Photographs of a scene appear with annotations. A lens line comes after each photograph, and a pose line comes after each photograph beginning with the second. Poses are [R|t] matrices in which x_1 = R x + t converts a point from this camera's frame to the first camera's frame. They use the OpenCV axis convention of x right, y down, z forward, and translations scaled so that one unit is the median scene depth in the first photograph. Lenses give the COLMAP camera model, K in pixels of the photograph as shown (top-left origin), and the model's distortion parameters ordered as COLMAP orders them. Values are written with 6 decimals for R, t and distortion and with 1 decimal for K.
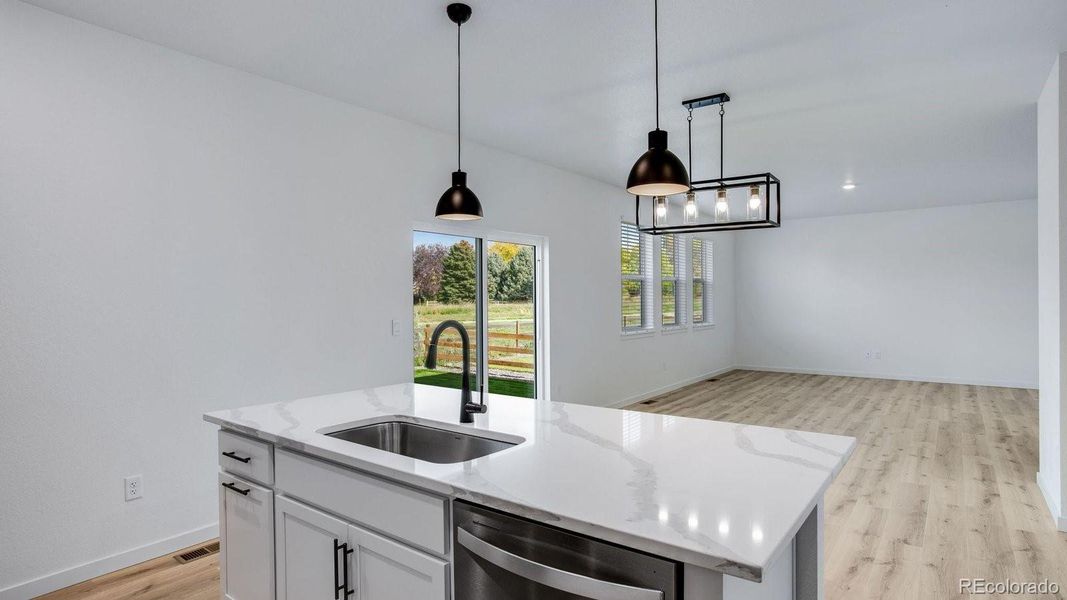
lens RADIAL K [[555.4, 0, 533.5], [0, 555.4, 300.0], [0, 0, 1]] dist [-0.031202, 0.015315]
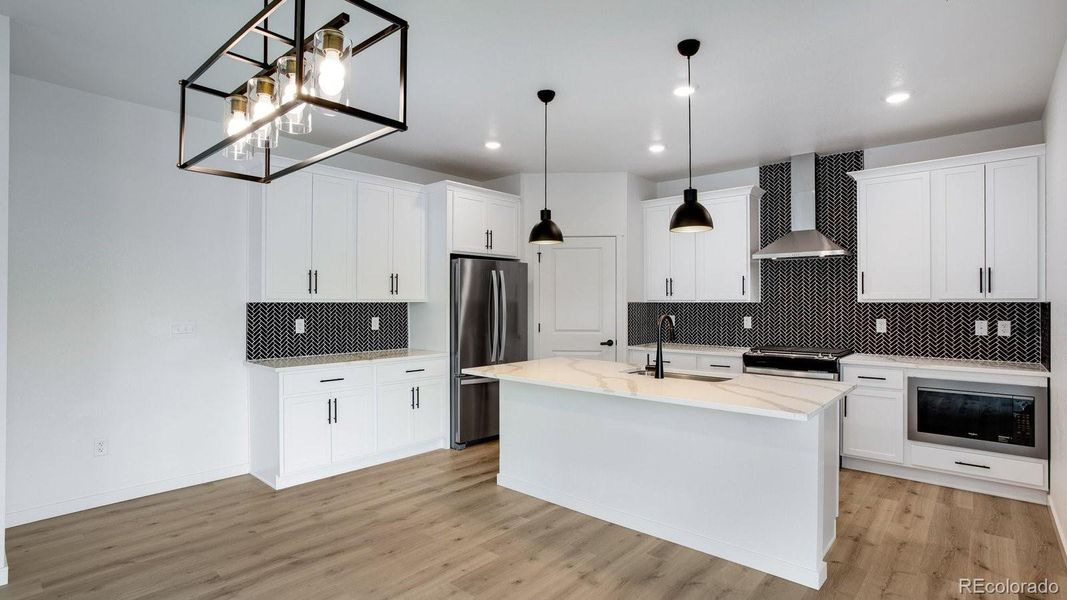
lens RADIAL K [[520.7, 0, 533.5], [0, 520.7, 300.0], [0, 0, 1]] dist [-0.054847, 0.026307]
pose [[-0.997428, 0.010580, 0.070888, 0.048759], [0.010096, 0.999923, -0.007178, -0.000953], [-0.070958, -0.006444, -0.997458, 0.920091]]
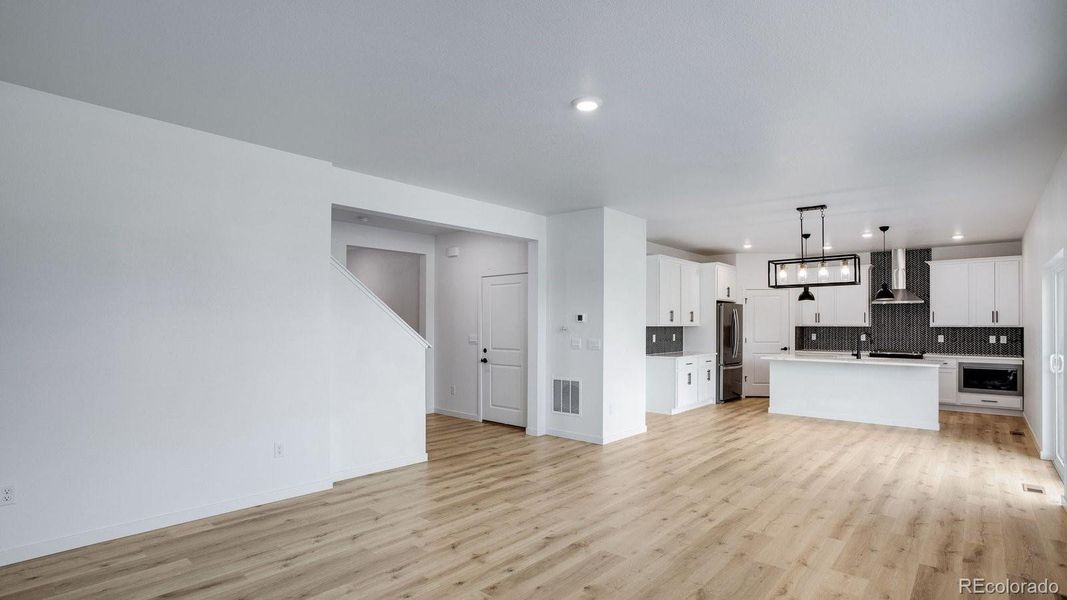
lens RADIAL K [[518.0, 0, 533.8], [0, 518.0, 320.0], [0, 0, 1]] dist [-0.045984, 0.019068]
pose [[-0.997736, 0.008030, 0.066774, 0.682506], [0.007402, 0.999926, -0.009653, -0.012197], [-0.066847, -0.009137, -0.997721, 1.693331]]
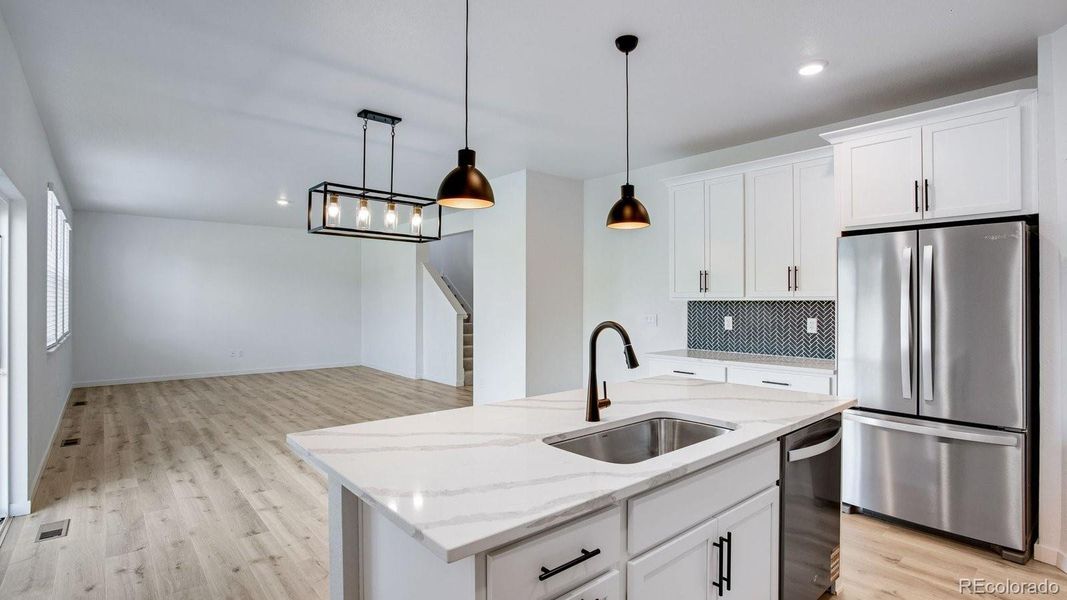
lens RADIAL K [[515.1, 0, 531.8], [0, 515.1, 303.0], [0, 0, 1]] dist [-0.048426, 0.020749]
pose [[0.205919, 0.006364, 0.978548, -0.389908], [-0.002946, 0.999978, -0.005883, 0.002881], [-0.978565, -0.001671, 0.205933, 0.333300]]
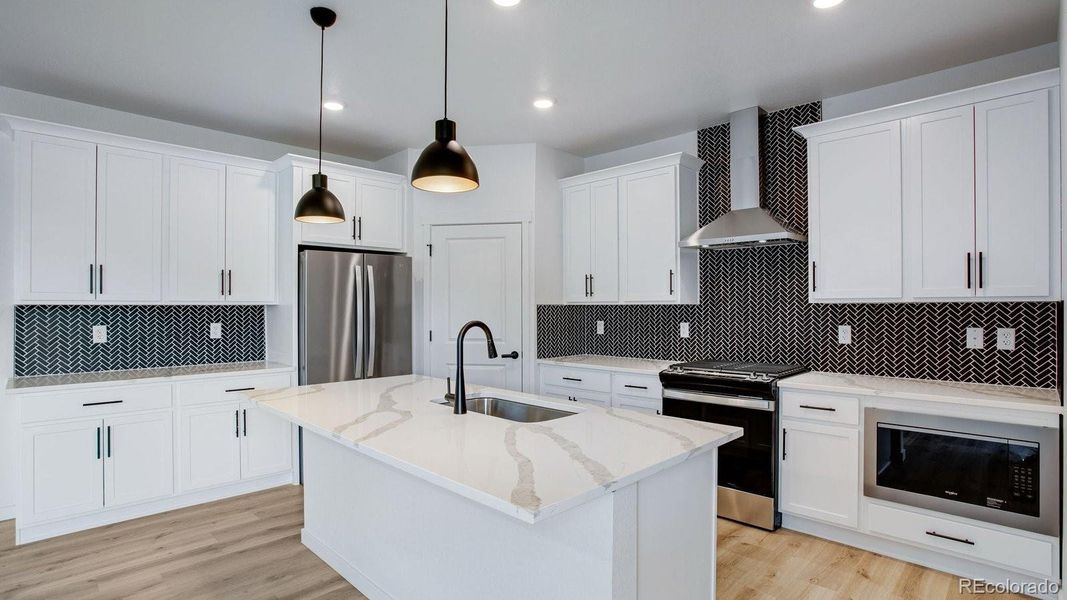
lens RADIAL K [[529.4, 0, 536.5], [0, 529.4, 306.4], [0, 0, 1]] dist [-0.067079, 0.027392]
pose [[-0.992433, 0.012855, 0.122109, -0.146643], [0.012371, 0.999912, -0.004721, 0.004434], [-0.122159, -0.003174, -0.992506, 0.735727]]
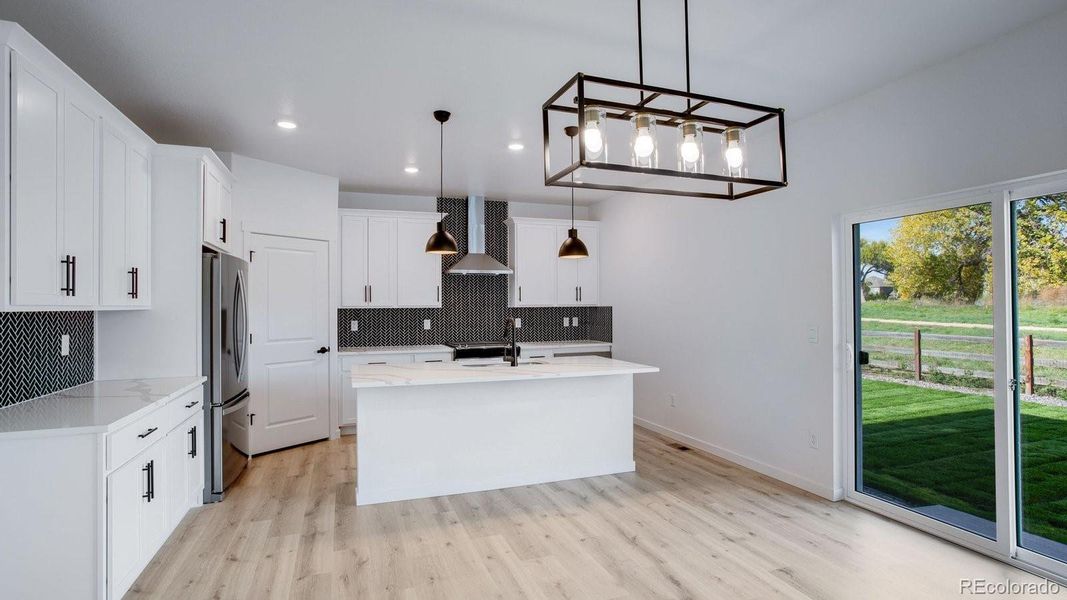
lens RADIAL K [[520.7, 0, 533.5], [0, 520.7, 300.0], [0, 0, 1]] dist [-0.054847, 0.026307]
pose [[-0.531544, 0.003113, -0.847025, 0.543126], [0.013487, 0.999898, -0.004788, -0.007350], [0.846923, -0.013969, -0.531532, 0.763937]]
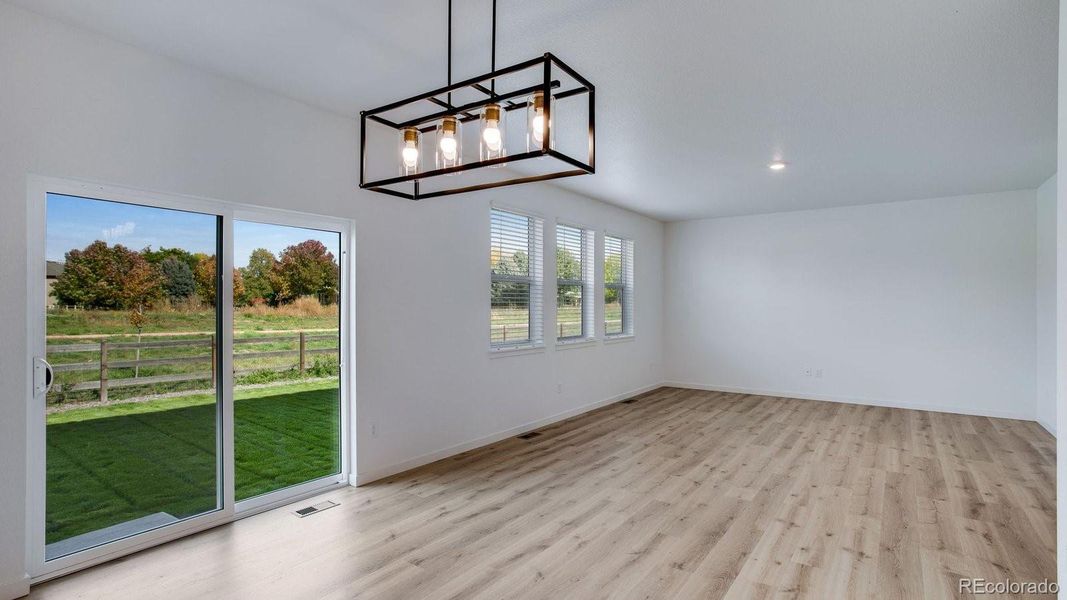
lens RADIAL K [[515.1, 0, 531.8], [0, 515.1, 303.0], [0, 0, 1]] dist [-0.048426, 0.020749]
pose [[0.999669, 0.010083, 0.023682, 0.238529], [-0.009940, 0.999932, -0.006156, -0.002427], [-0.023742, 0.005918, 0.999701, 0.323309]]
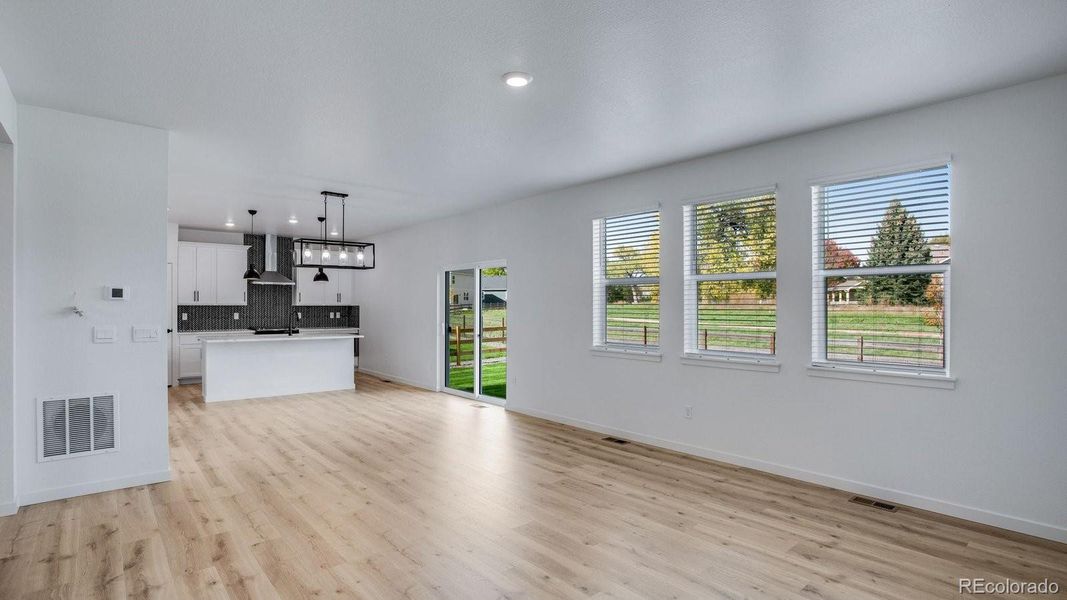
lens RADIAL K [[522.2, 0, 531.4], [0, 522.2, 306.0], [0, 0, 1]] dist [-0.073343, 0.020107]
pose [[-0.203350, 0.010800, -0.979046, 1.175117], [-0.001231, 0.999936, 0.011286, -0.017367], [0.979105, 0.003501, -0.203324, 1.278400]]
